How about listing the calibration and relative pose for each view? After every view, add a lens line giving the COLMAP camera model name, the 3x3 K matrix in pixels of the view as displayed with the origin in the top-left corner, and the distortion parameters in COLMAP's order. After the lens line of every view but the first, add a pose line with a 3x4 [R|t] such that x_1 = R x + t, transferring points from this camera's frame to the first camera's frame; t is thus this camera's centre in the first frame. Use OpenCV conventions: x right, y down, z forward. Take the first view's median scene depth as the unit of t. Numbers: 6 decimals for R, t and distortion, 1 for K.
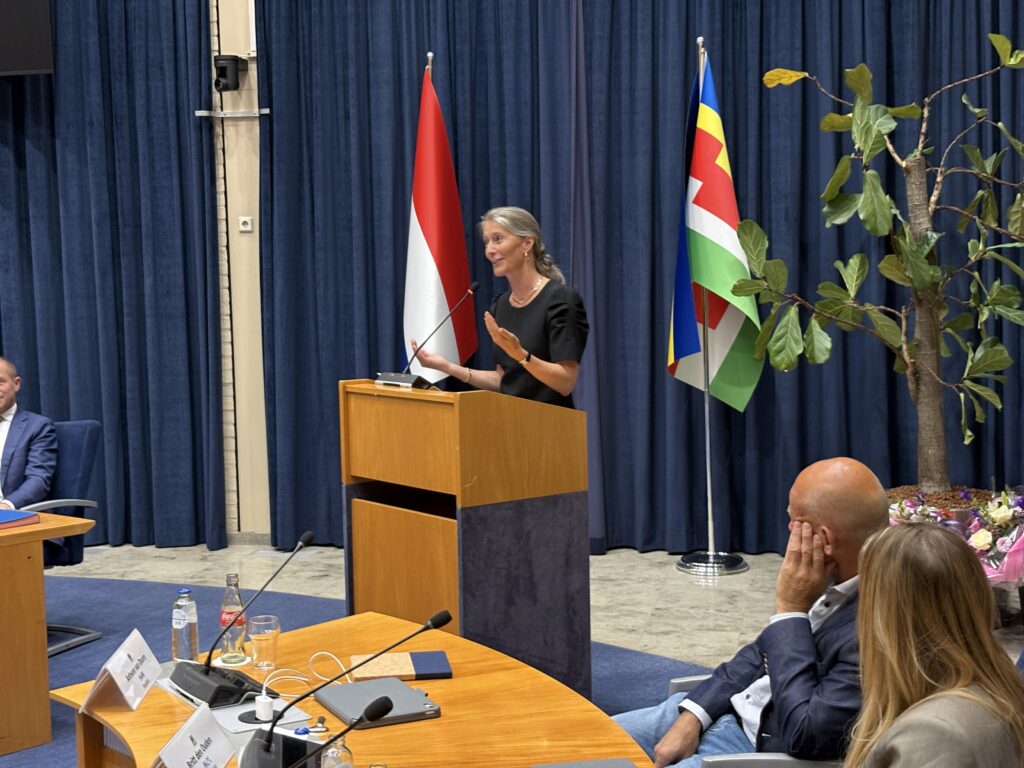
lens RADIAL K [[1552.8, 0, 514.1], [0, 1552.8, 382.5], [0, 0, 1]] dist [0.112868, 0.000000]
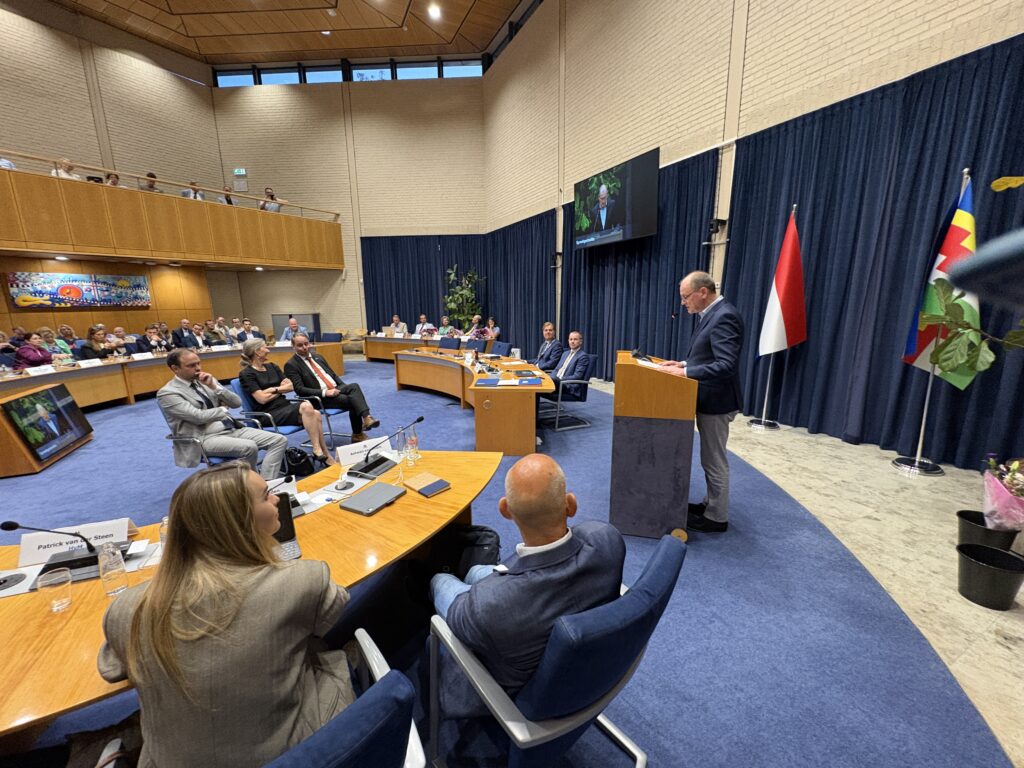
lens RADIAL K [[410.6, 0, 508.6], [0, 410.6, 383.4], [0, 0, 1]] dist [-0.003254, 0.001299]
pose [[0.616169, 0.169937, -0.769063, 0.197582], [-0.070093, 0.984403, 0.161362, -0.029359], [0.784489, -0.045521, 0.618470, 0.332526]]
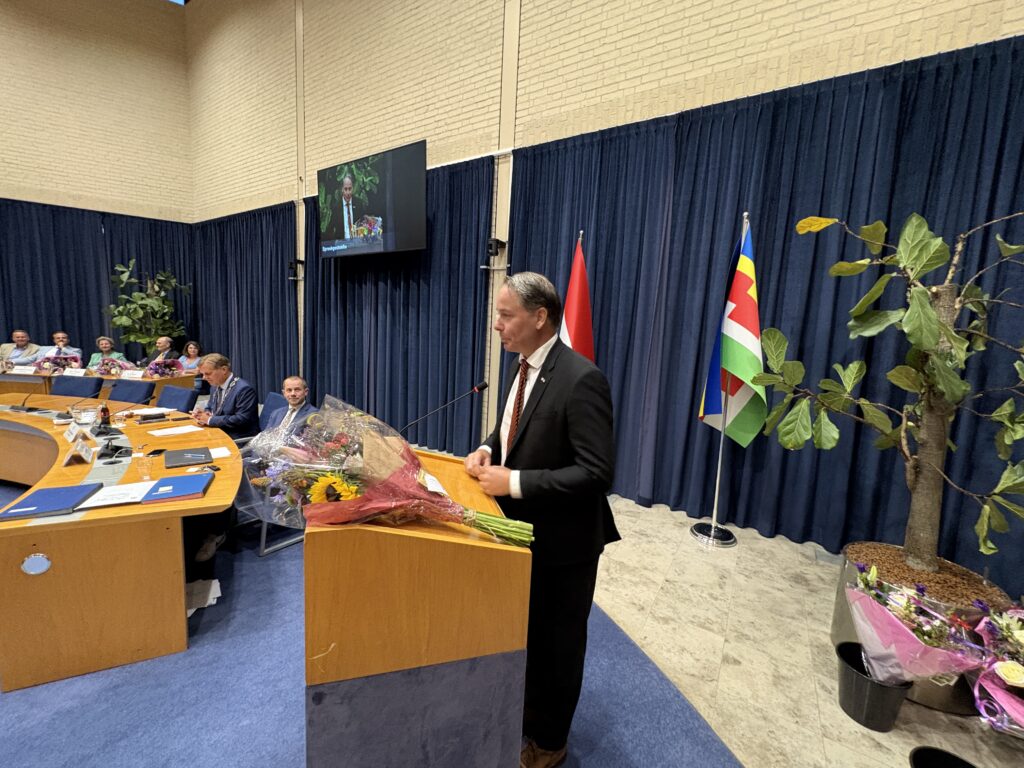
lens RADIAL K [[410.6, 0, 512.9], [0, 410.6, 383.3], [0, 0, 1]] dist [-0.003254, 0.001299]
pose [[0.930631, 0.112564, -0.348216, 0.065520], [-0.102509, 0.993610, 0.047231, -0.047466], [0.351307, -0.008259, 0.936224, 0.542496]]
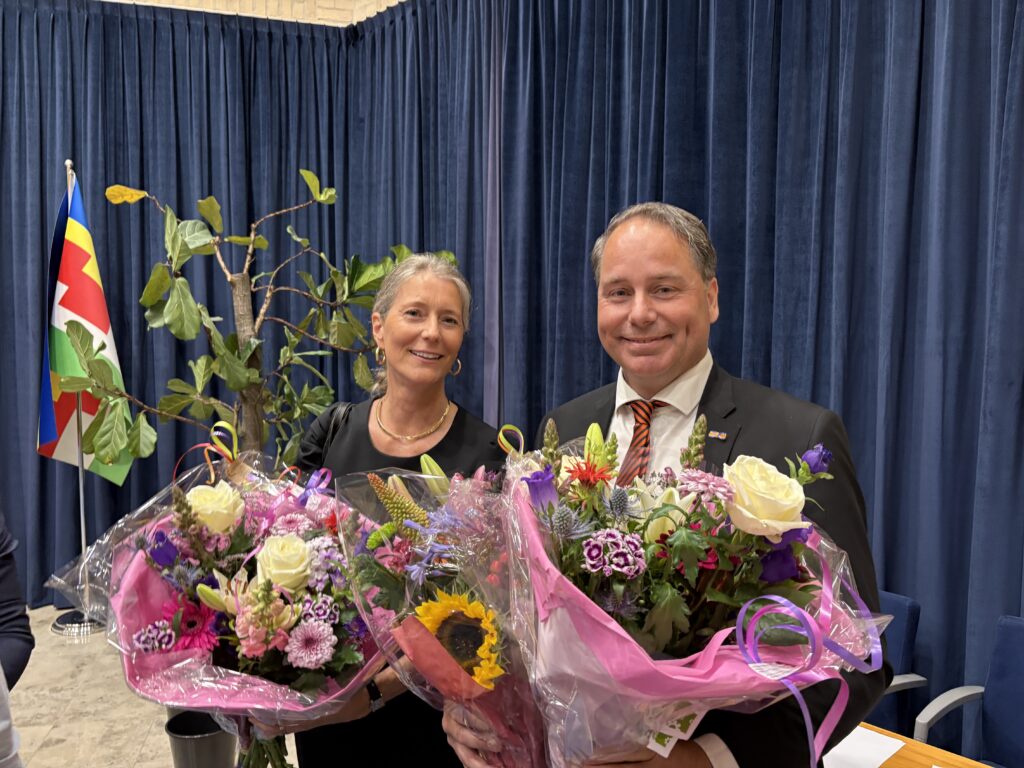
lens RADIAL K [[784.6, 0, 516.3], [0, 784.6, 388.3], [0, 0, 1]] dist [0.007189, 0.001895]
pose [[0.904360, 0.009815, 0.426657, 0.173705], [0.005449, 0.999388, -0.034541, -0.034777], [-0.426735, 0.033563, 0.903753, 0.357294]]
